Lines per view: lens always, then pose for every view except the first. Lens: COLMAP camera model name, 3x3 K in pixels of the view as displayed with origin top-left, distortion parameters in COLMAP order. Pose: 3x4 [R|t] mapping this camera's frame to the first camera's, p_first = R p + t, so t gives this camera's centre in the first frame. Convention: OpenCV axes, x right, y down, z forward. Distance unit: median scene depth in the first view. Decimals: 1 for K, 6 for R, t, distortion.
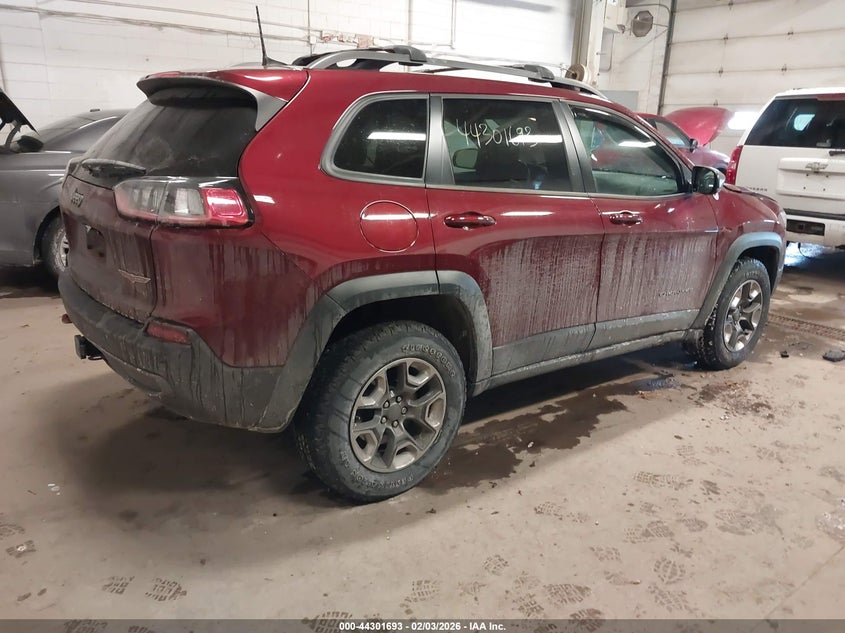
lens RADIAL K [[646.1, 0, 426.1], [0, 646.1, 316.1], [0, 0, 1]] dist [0.006033, -0.005140]
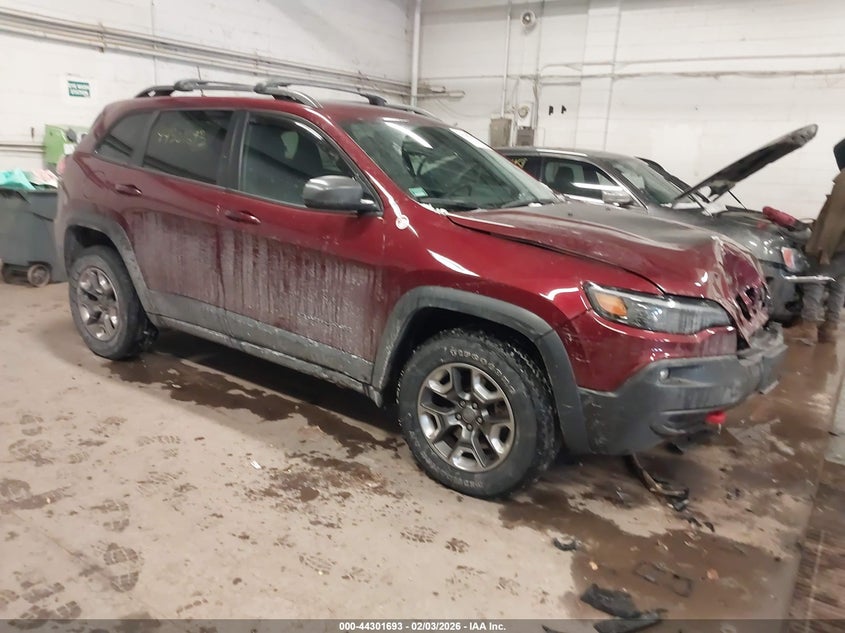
lens RADIAL K [[646.1, 0, 426.1], [0, 646.1, 316.1], [0, 0, 1]] dist [0.006033, -0.005140]
pose [[0.326855, 0.225440, -0.917792, 1.281497], [-0.311318, 0.942614, 0.120667, -0.200465], [0.892327, 0.246285, 0.378281, 0.839193]]
